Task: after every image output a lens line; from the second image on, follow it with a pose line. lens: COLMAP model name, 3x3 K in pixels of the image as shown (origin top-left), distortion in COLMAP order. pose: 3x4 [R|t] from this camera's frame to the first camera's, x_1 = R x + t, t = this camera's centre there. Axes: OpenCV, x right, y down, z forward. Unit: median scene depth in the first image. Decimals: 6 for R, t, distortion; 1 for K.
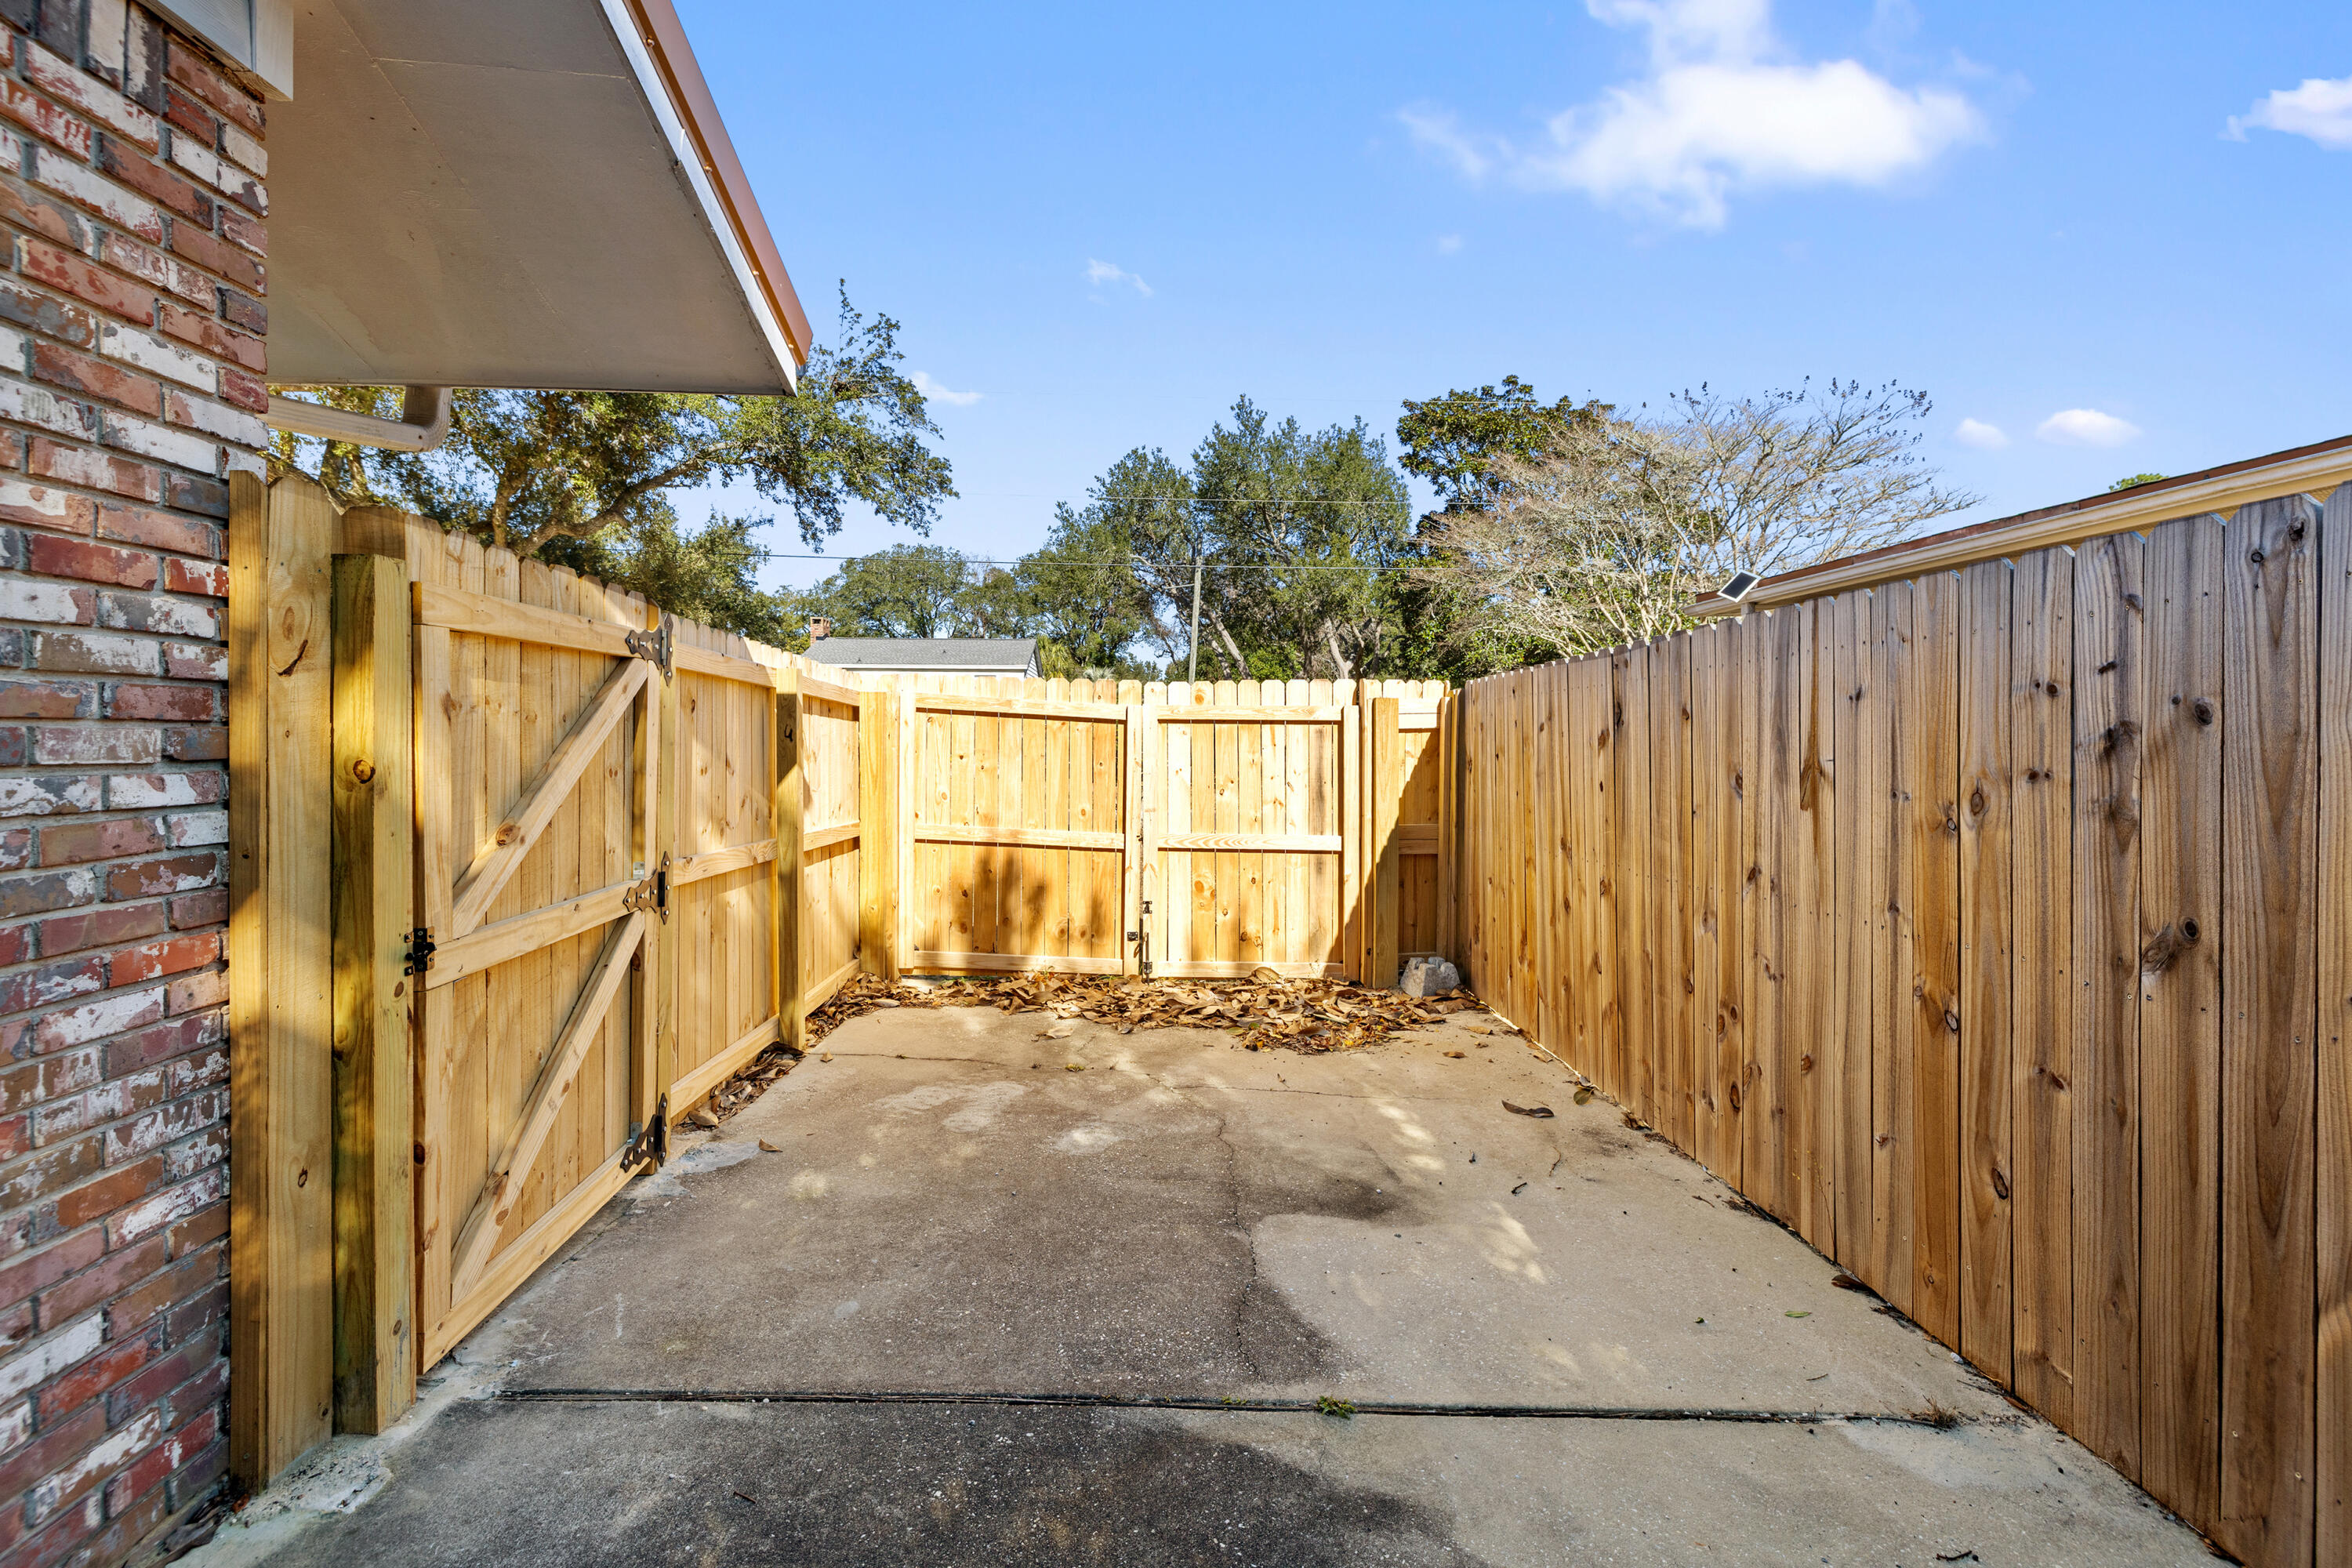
lens RADIAL K [[1006.3, 0, 1146.2], [0, 1006.3, 734.5], [0, 0, 1]] dist [0.000603, 0.000016]
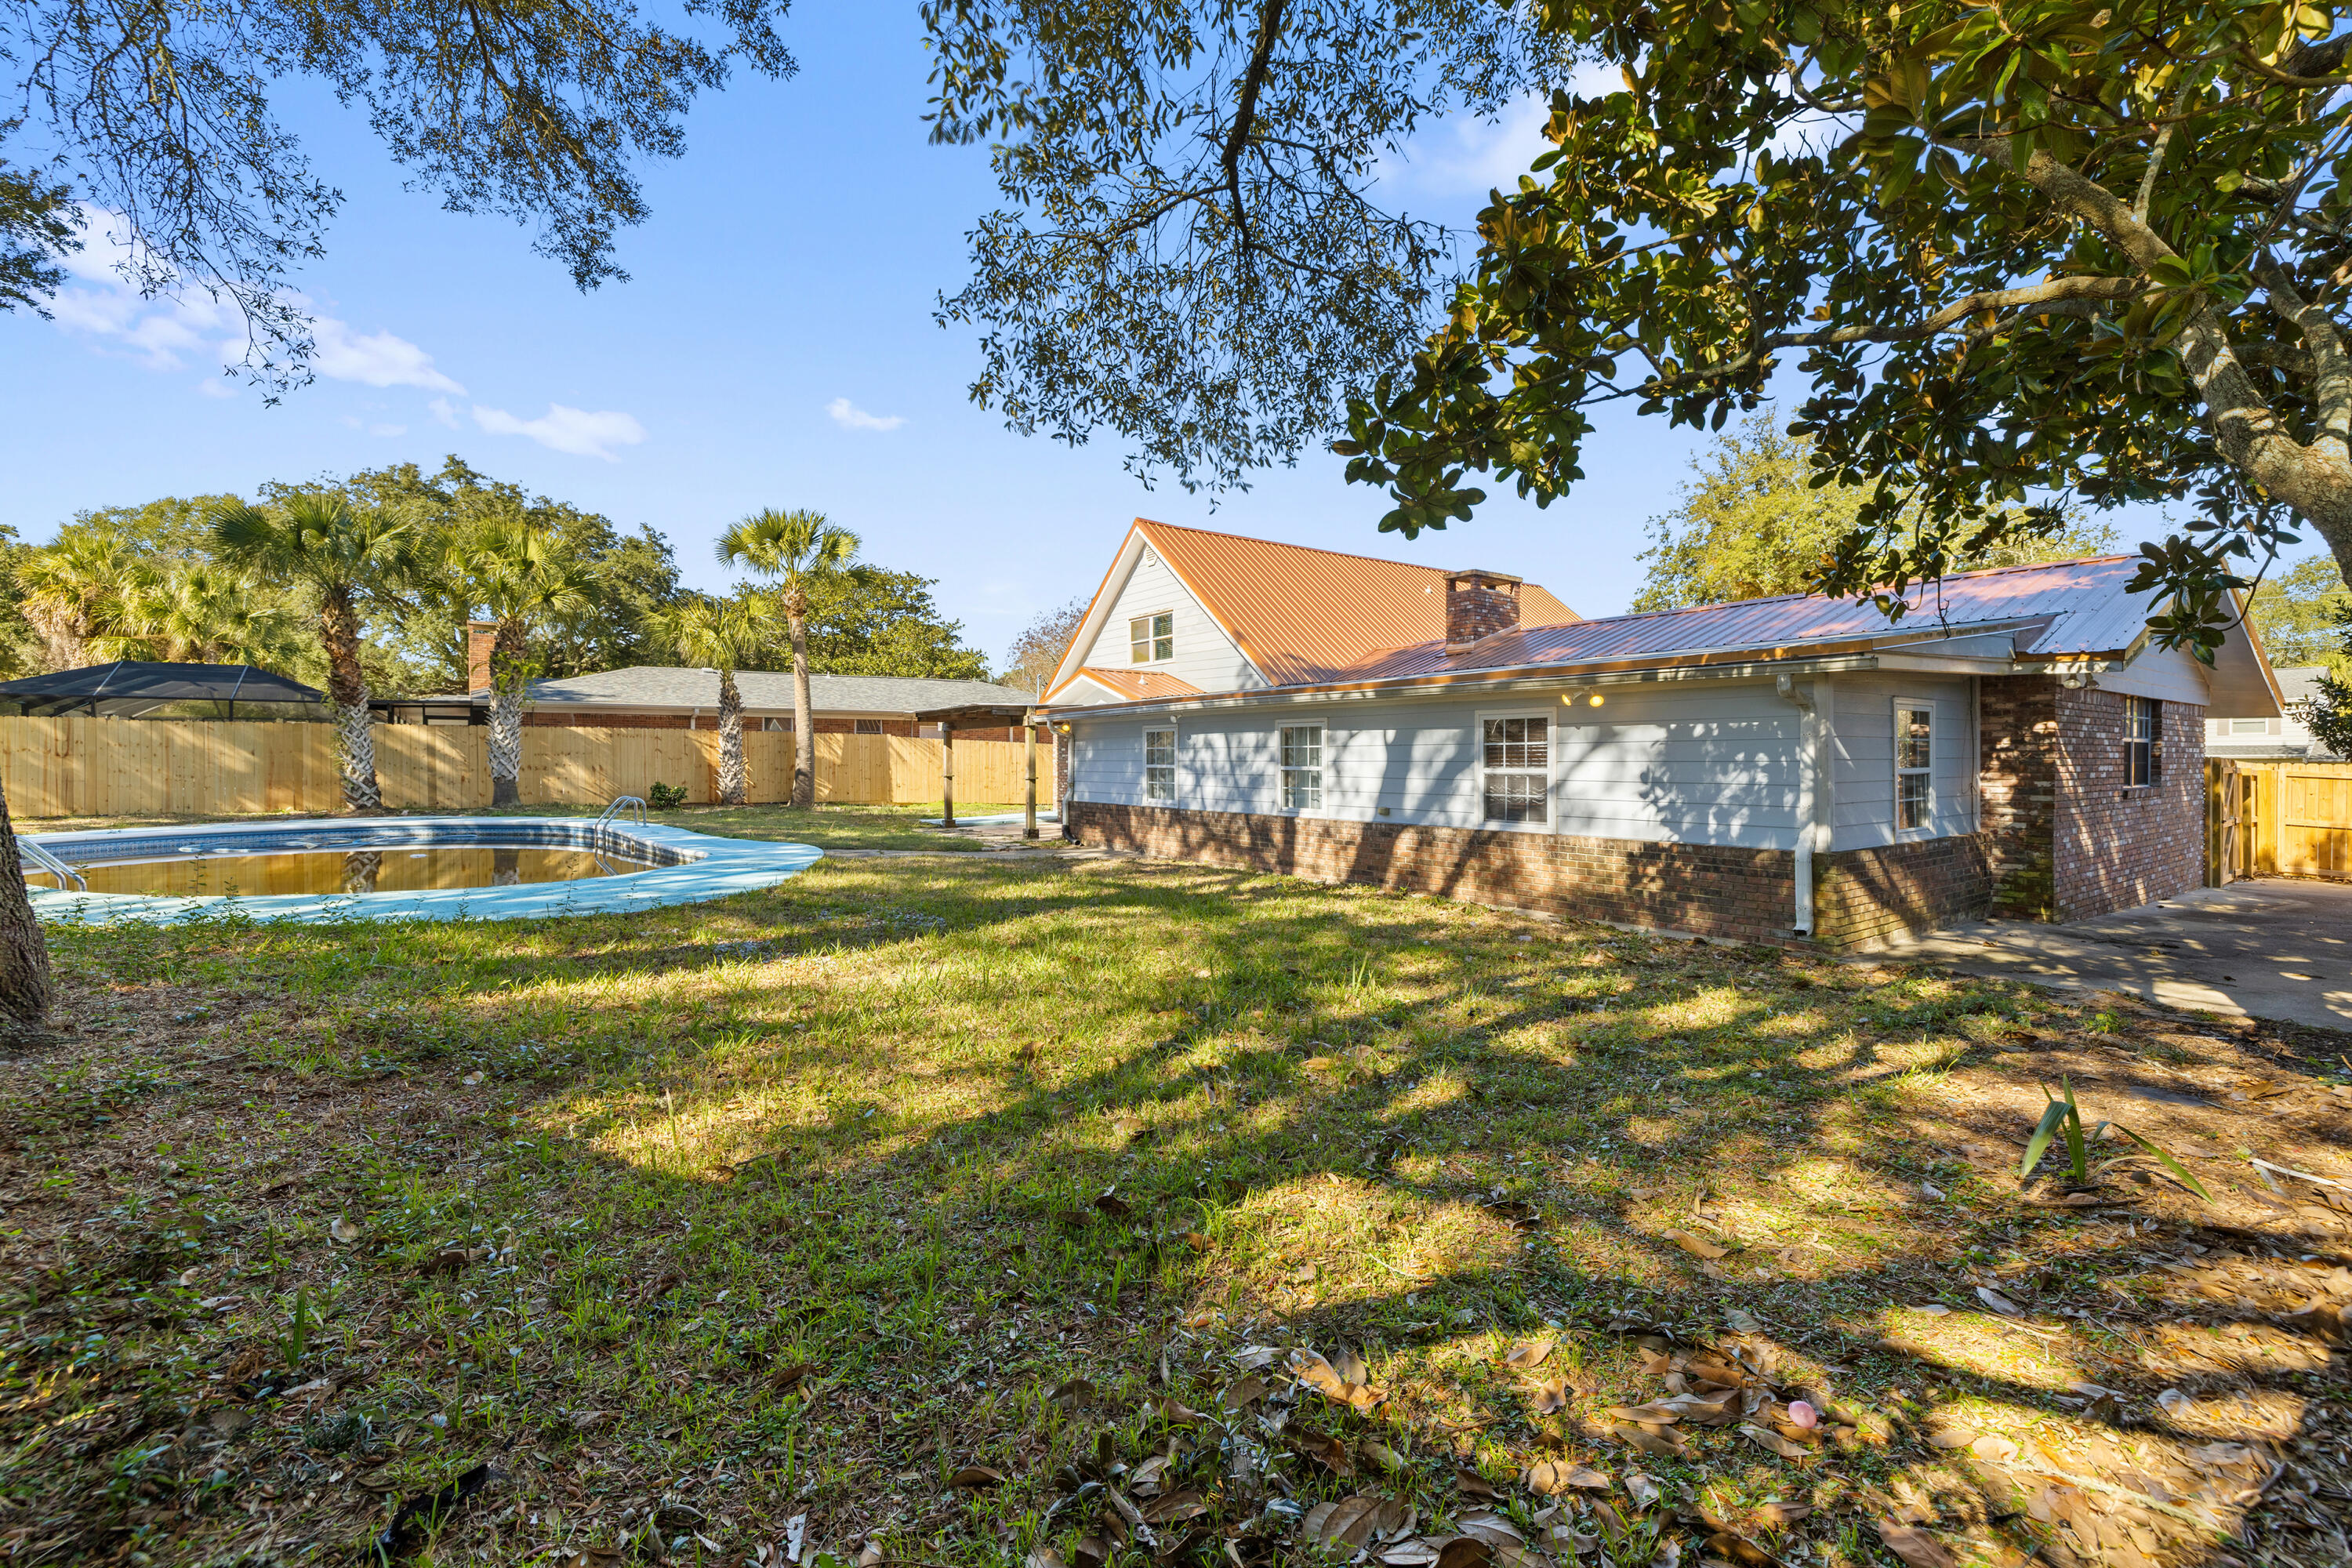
lens RADIAL K [[1006.3, 0, 1172.0], [0, 1006.3, 765.7], [0, 0, 1]] dist [0.000603, 0.000016]
pose [[0.577989, 0.000512, -0.816044, 0.238772], [0.001331, 0.999998, 0.001570, -0.059213], [0.816043, -0.001994, 0.577987, -2.944758]]
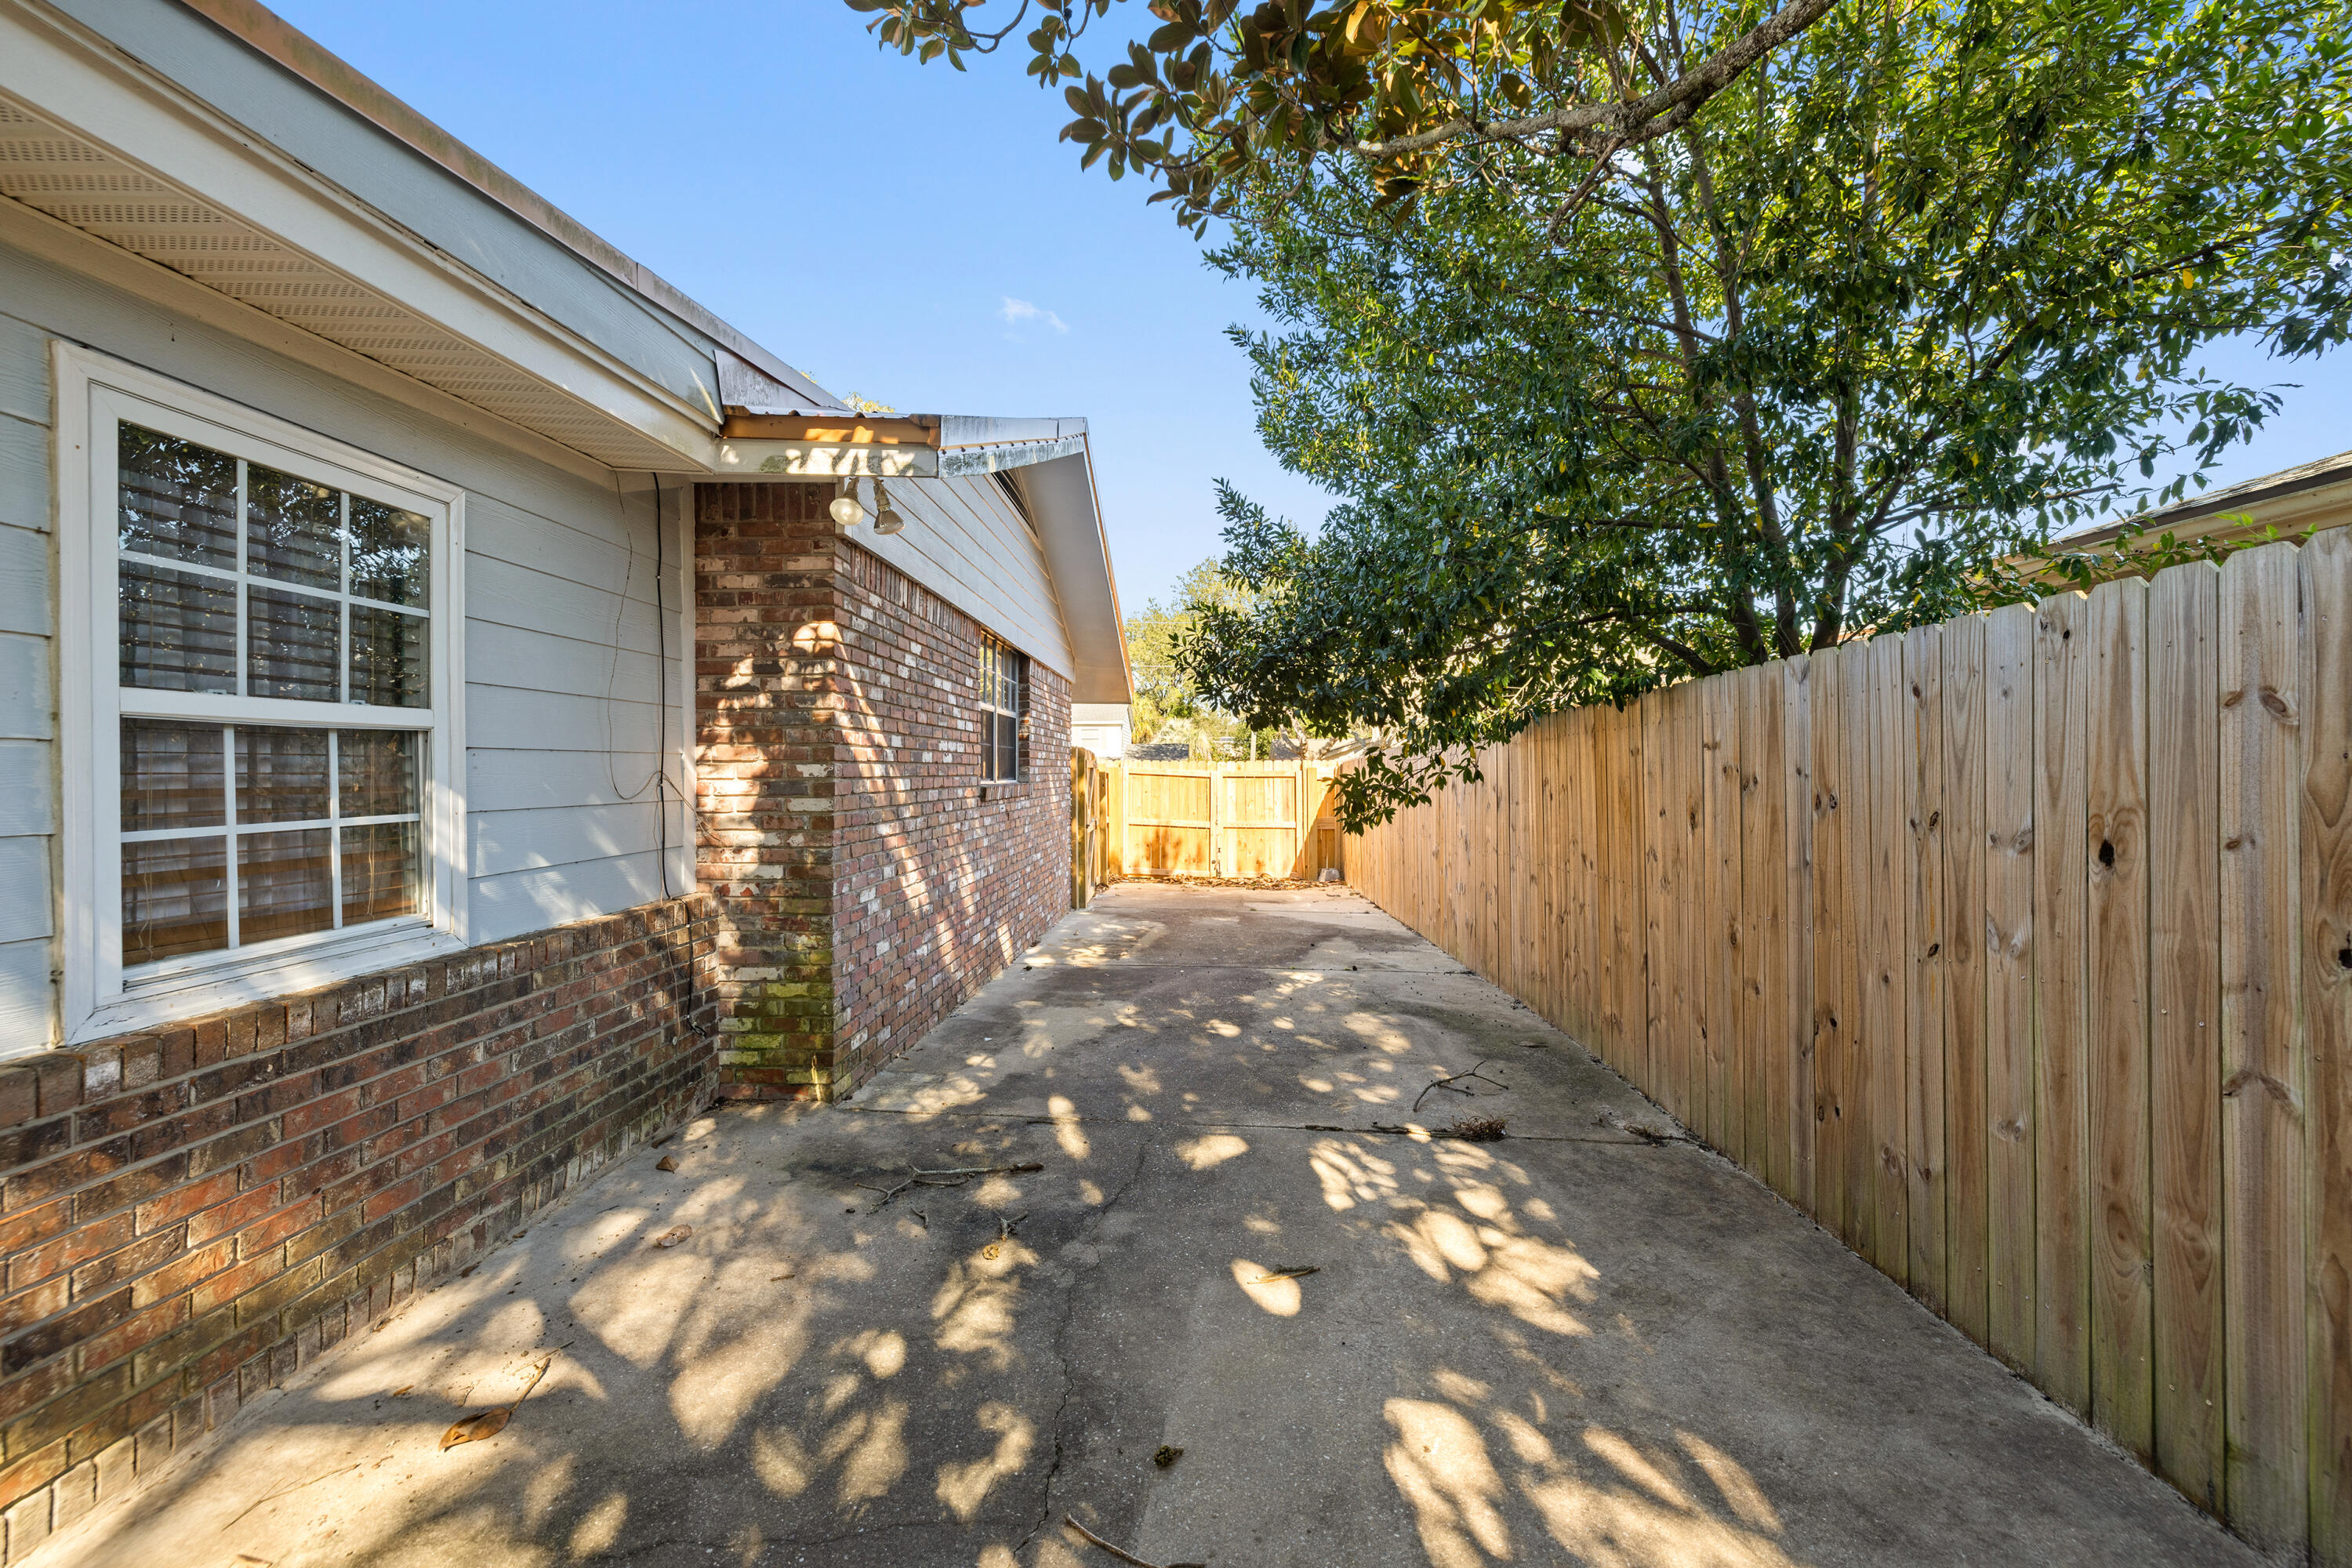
lens RADIAL K [[1006.3, 0, 1176.4], [0, 1006.3, 776.8], [0, 0, 1]] dist [0.000603, 0.000016]
pose [[0.998978, -0.008184, -0.044452, 0.005844], [0.008295, 0.999963, 0.002318, -0.021349], [0.044431, -0.002685, 0.999009, -1.557233]]
